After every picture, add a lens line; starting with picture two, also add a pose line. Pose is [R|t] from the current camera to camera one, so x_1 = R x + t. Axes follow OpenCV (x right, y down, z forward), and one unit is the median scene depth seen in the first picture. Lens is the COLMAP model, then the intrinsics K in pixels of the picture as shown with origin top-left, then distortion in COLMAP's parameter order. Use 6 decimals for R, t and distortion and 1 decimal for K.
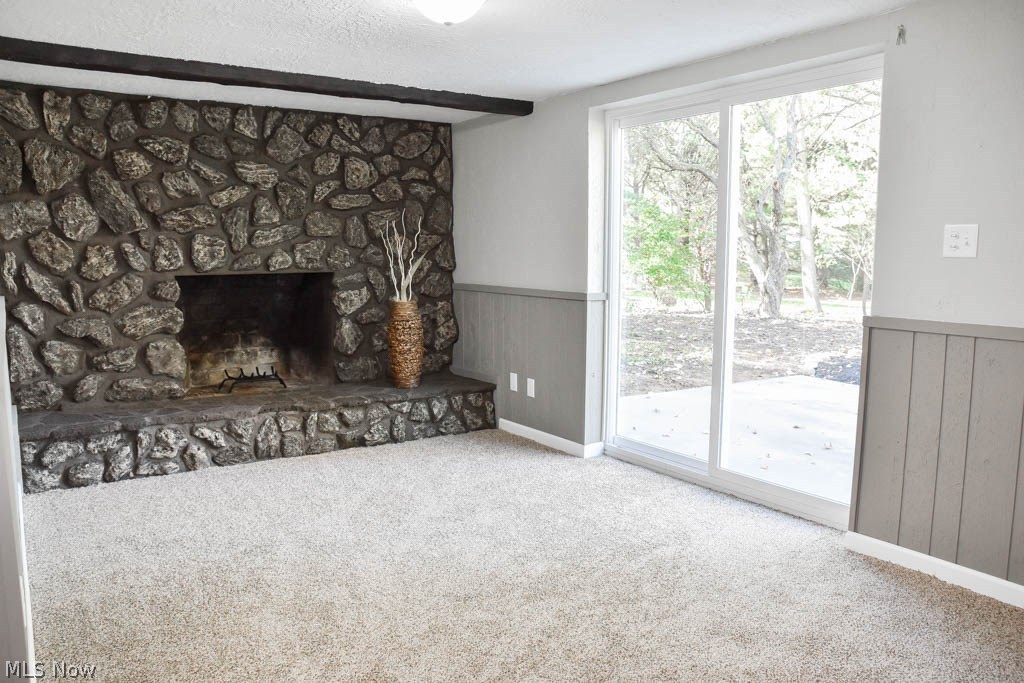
lens RADIAL K [[765.3, 0, 513.4], [0, 765.3, 353.7], [0, 0, 1]] dist [-0.125903, 0.106056]
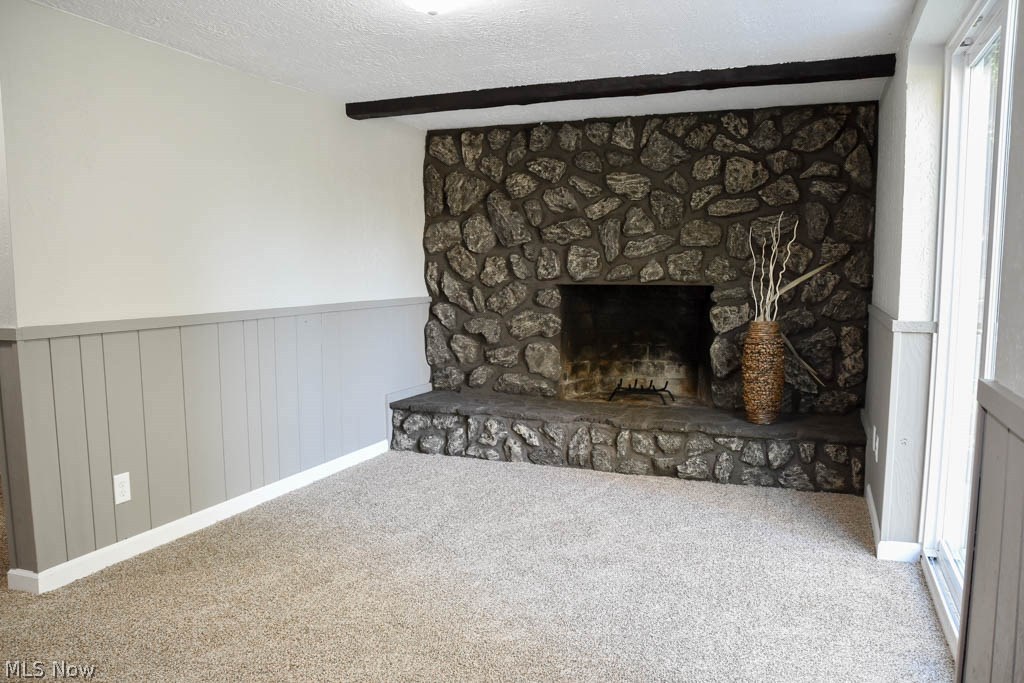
lens RADIAL K [[765.3, 0, 513.4], [0, 765.3, 353.7], [0, 0, 1]] dist [-0.125903, 0.106056]
pose [[0.564576, 0.085306, -0.820961, 0.425585], [-0.108856, 0.993652, 0.028389, -0.028953], [0.818172, 0.073339, 0.570278, 0.324551]]
